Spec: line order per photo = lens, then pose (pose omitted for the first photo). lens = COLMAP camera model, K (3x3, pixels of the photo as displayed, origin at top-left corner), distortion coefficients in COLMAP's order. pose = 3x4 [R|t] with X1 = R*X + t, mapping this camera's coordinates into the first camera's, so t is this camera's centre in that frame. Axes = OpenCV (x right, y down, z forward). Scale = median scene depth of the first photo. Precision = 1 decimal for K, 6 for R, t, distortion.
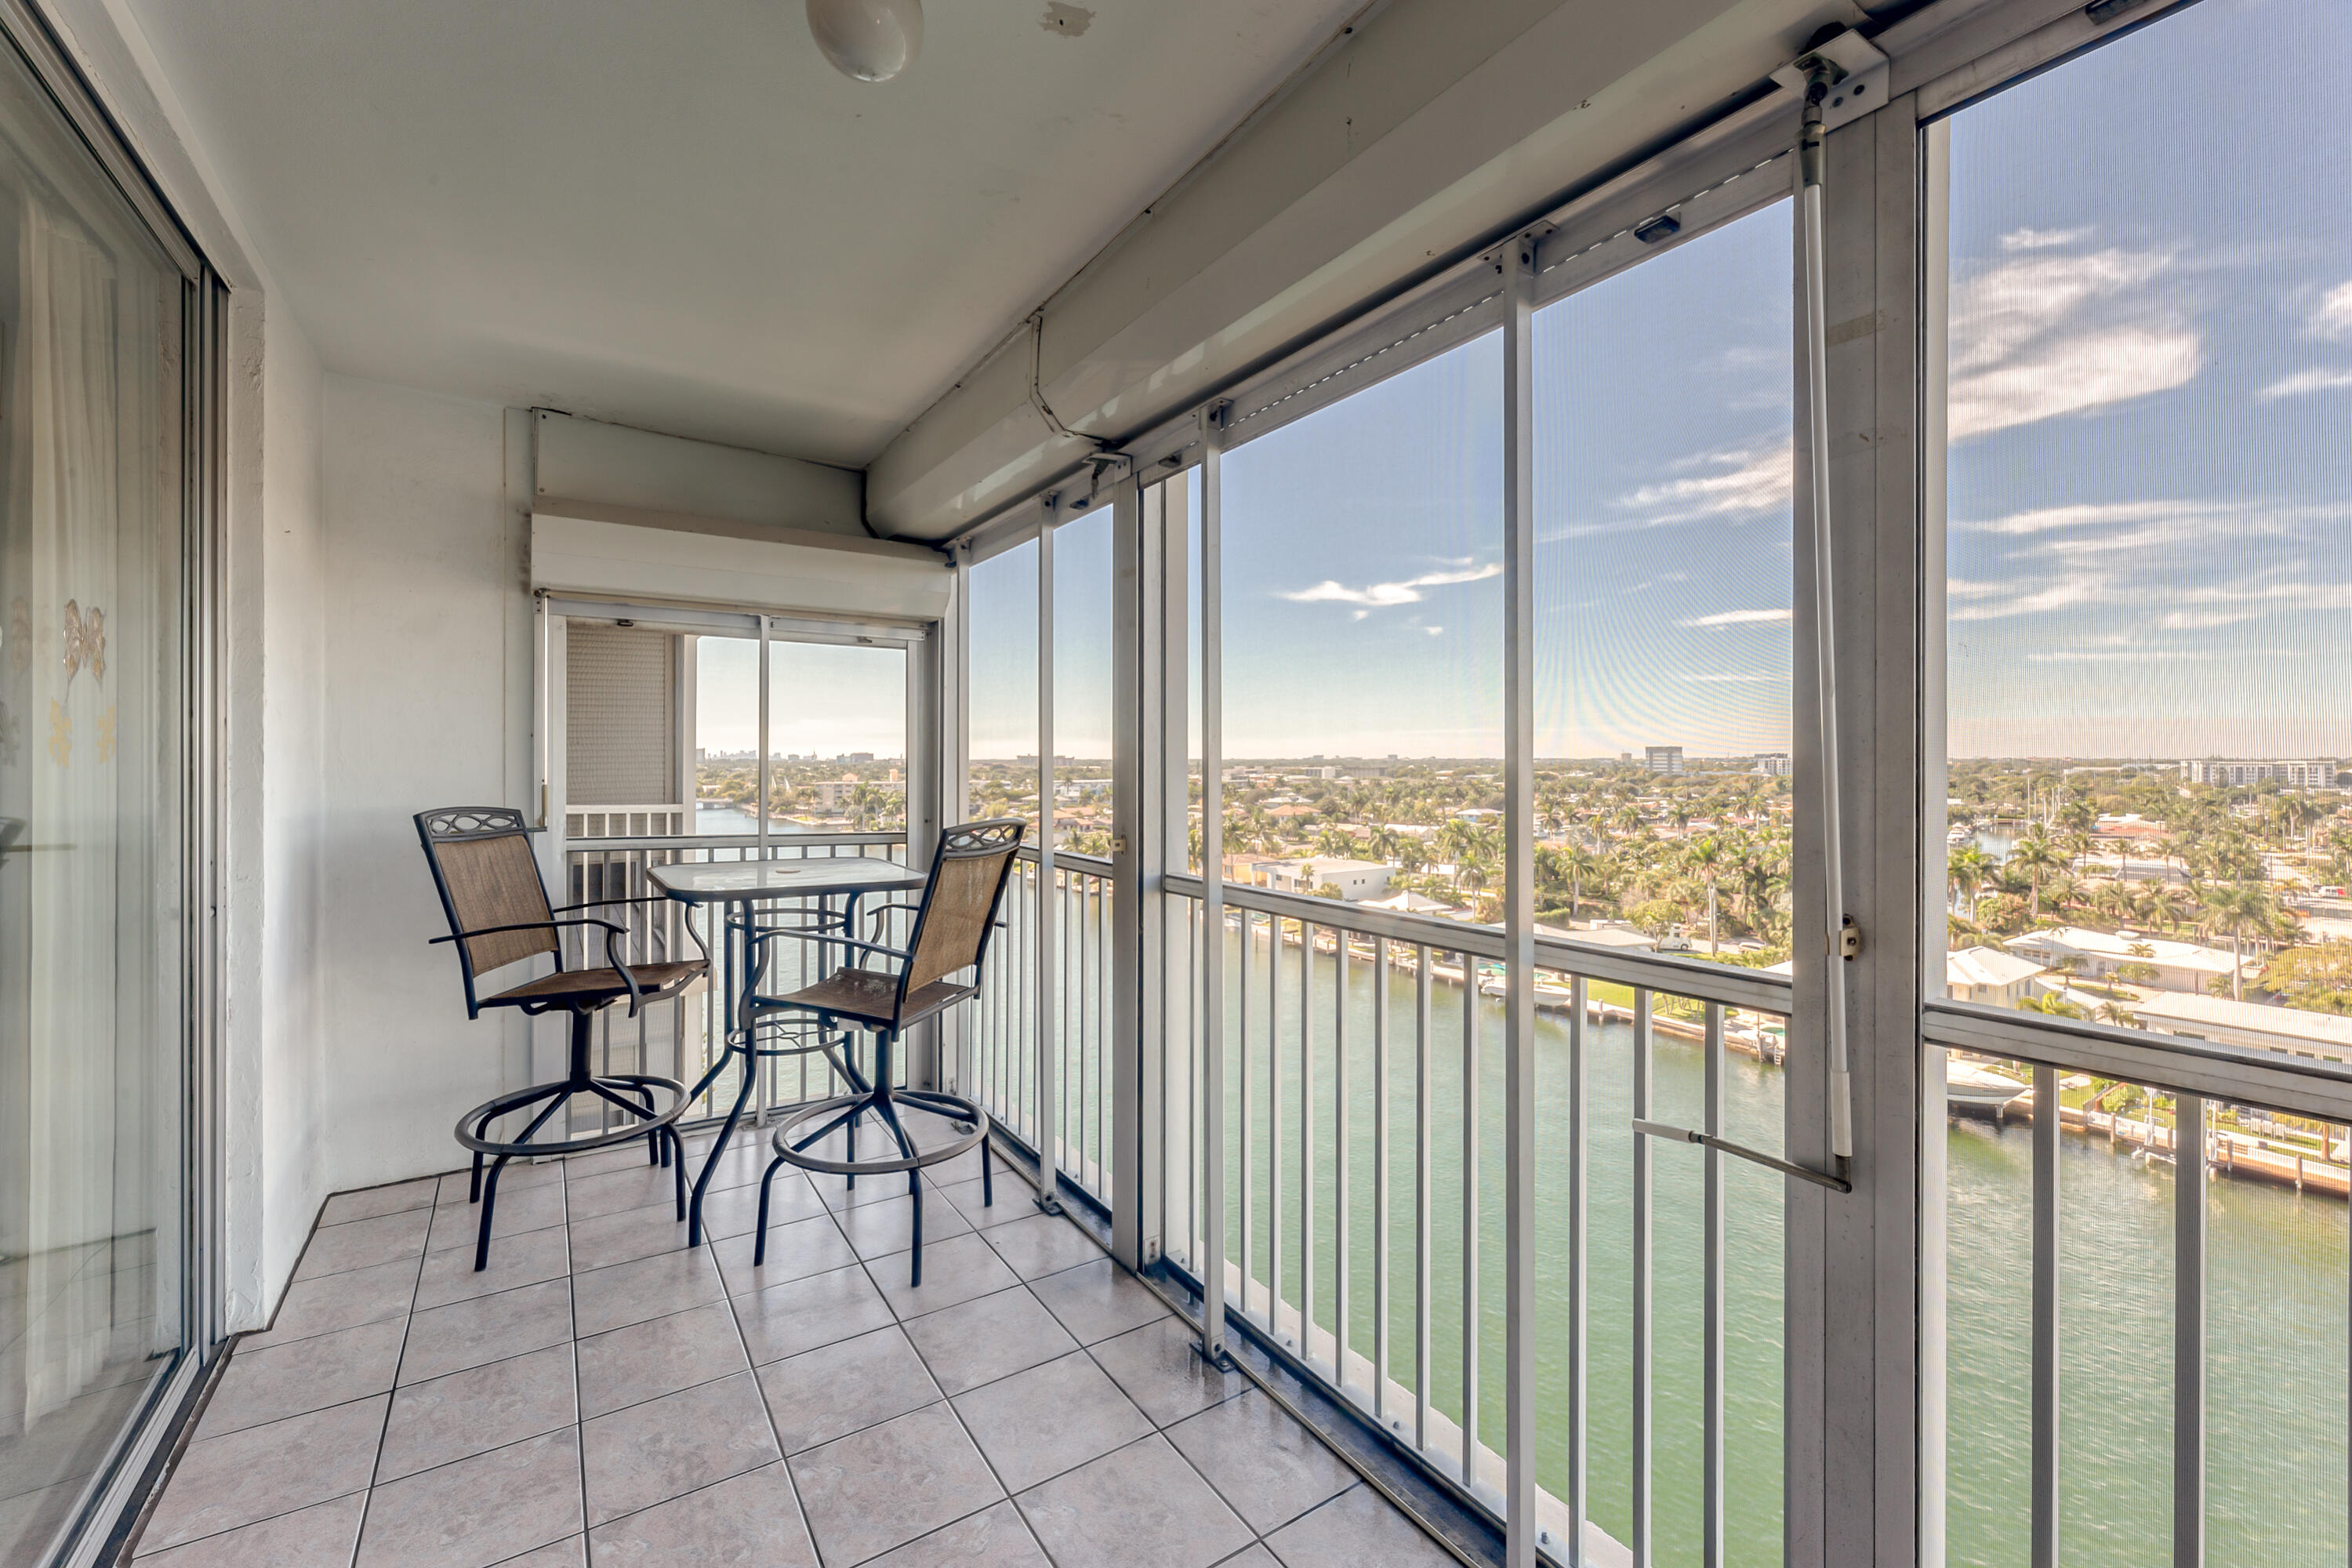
lens RADIAL K [[959.9, 0, 1162.1], [0, 959.9, 763.2], [0, 0, 1]] dist [0.000081, -0.000021]
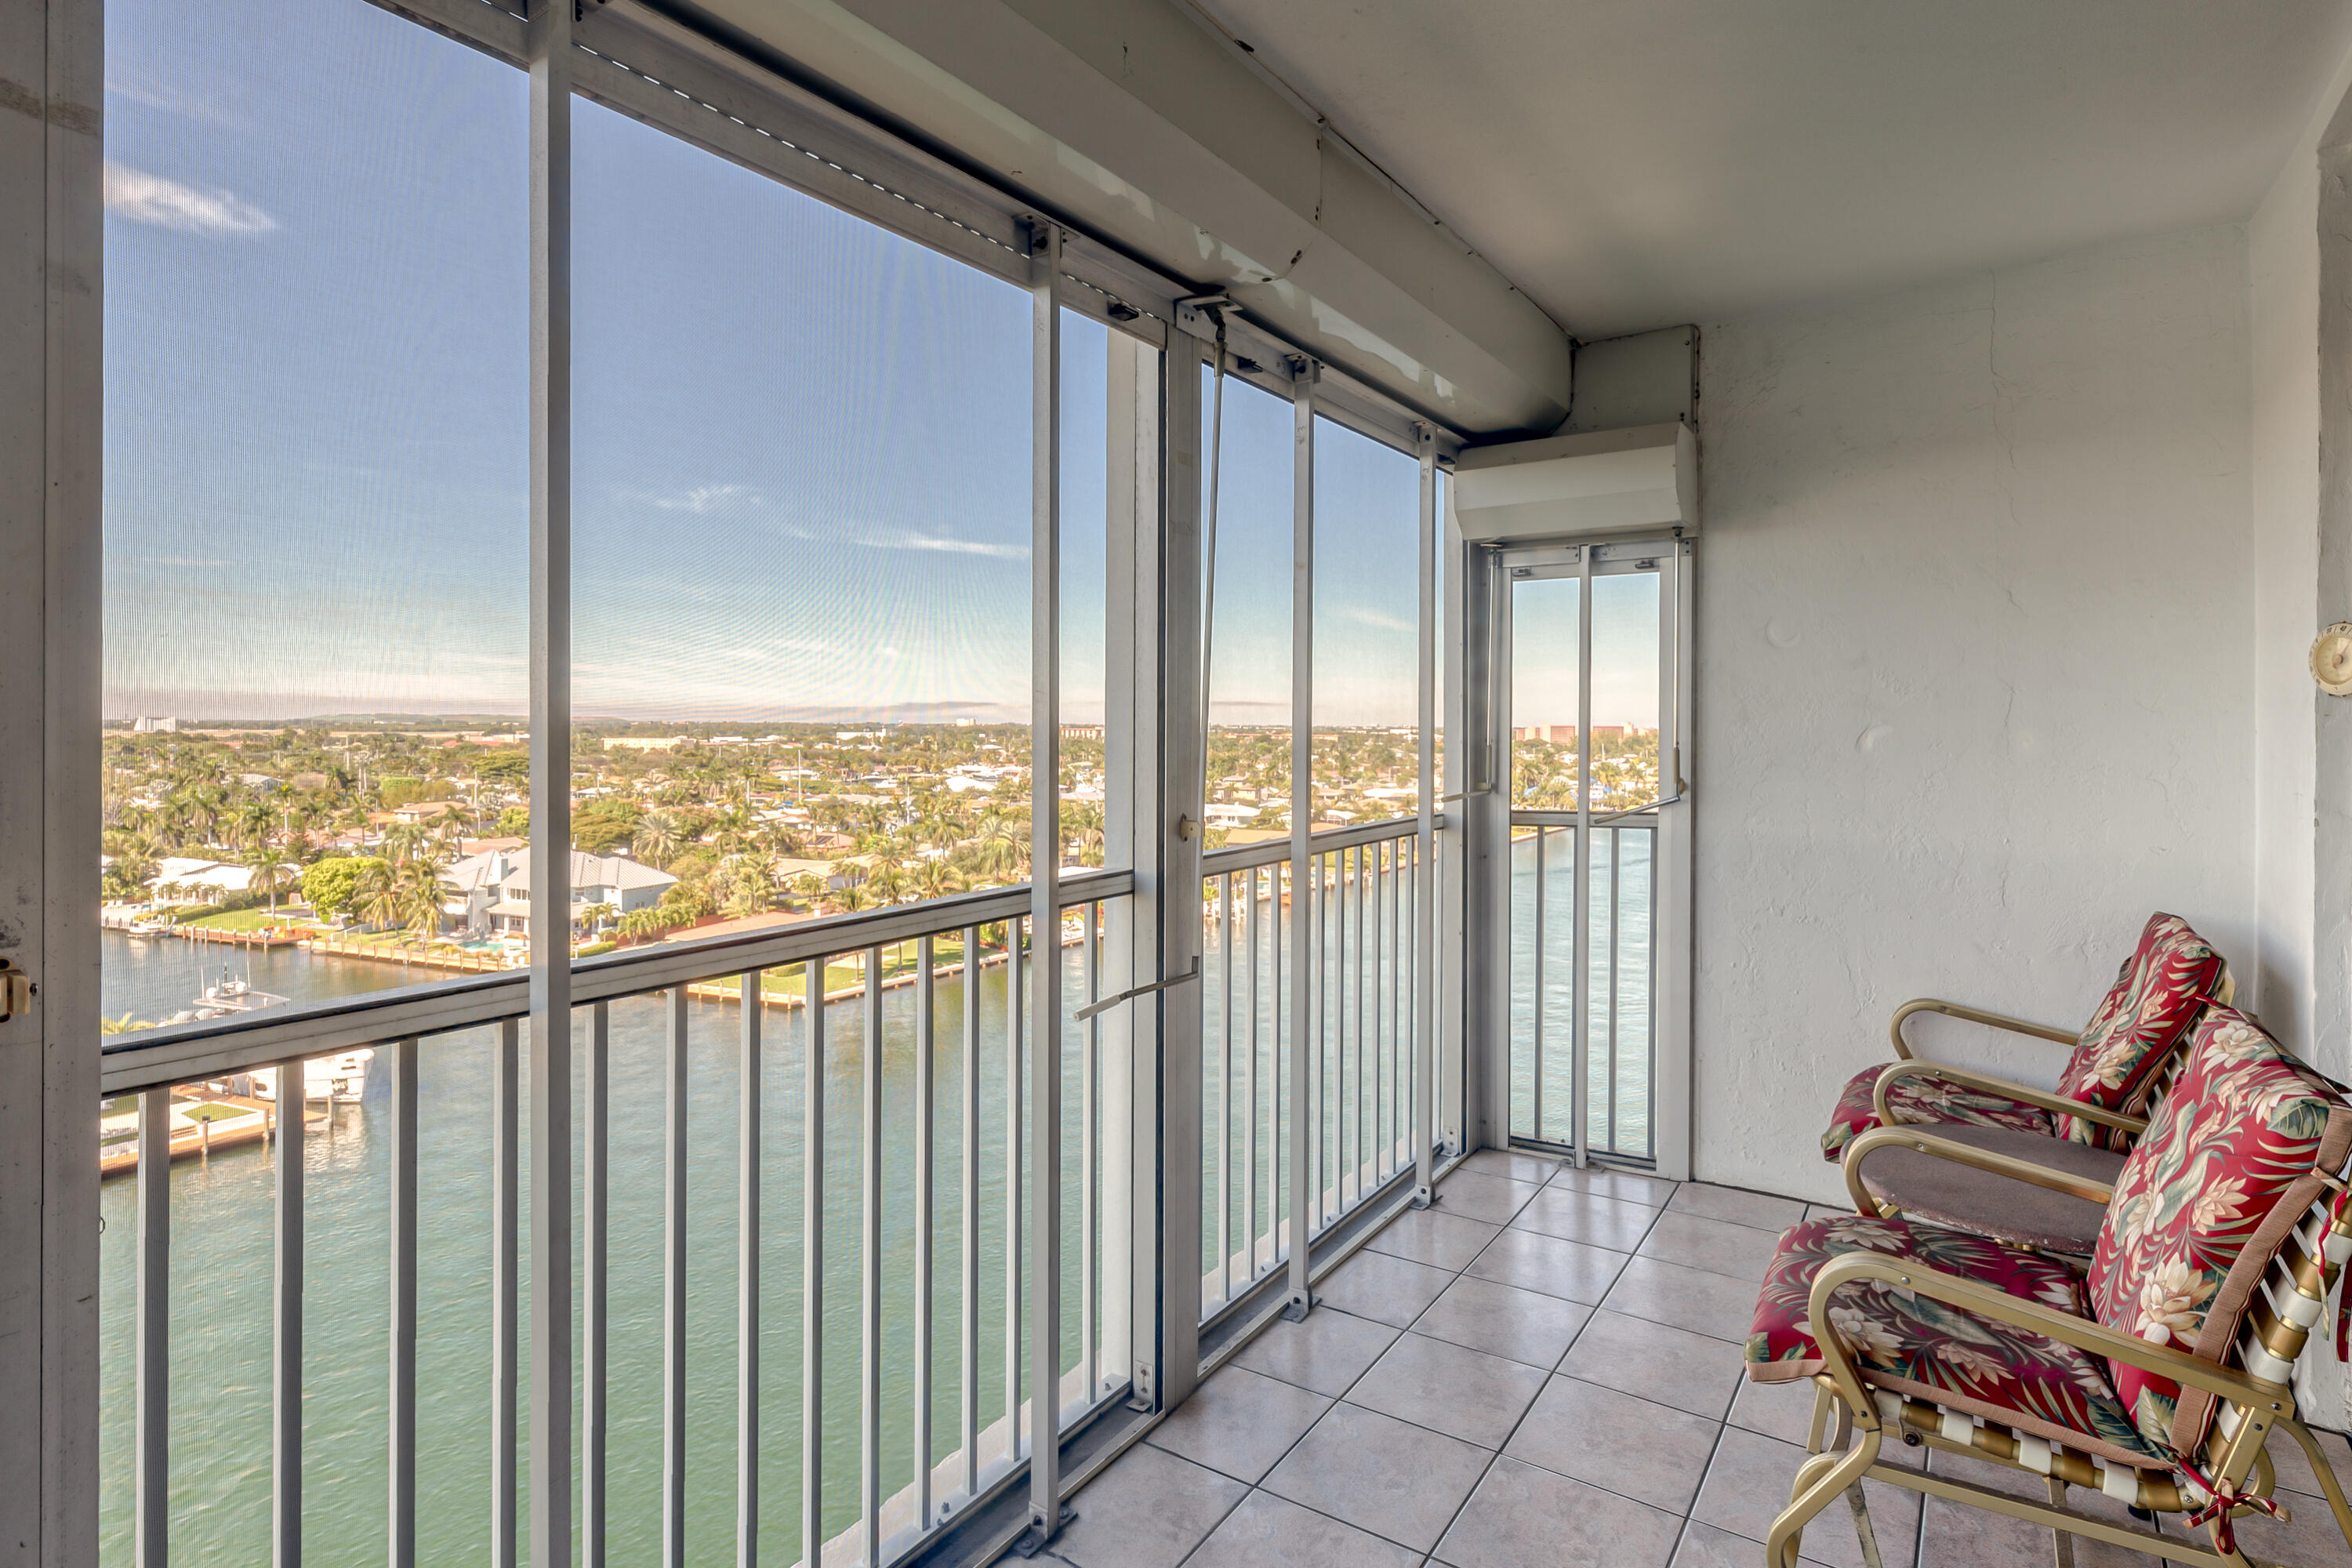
lens RADIAL K [[1218.0, 0, 1167.2], [0, 1218.0, 720.2], [0, 0, 1]] dist [-0.001424, -0.000086]
pose [[-0.382852, 0.000358, 0.923810, -3.282131], [0.003569, 0.999993, 0.001092, 0.000725], [-0.923803, 0.003715, -0.382851, 4.990154]]
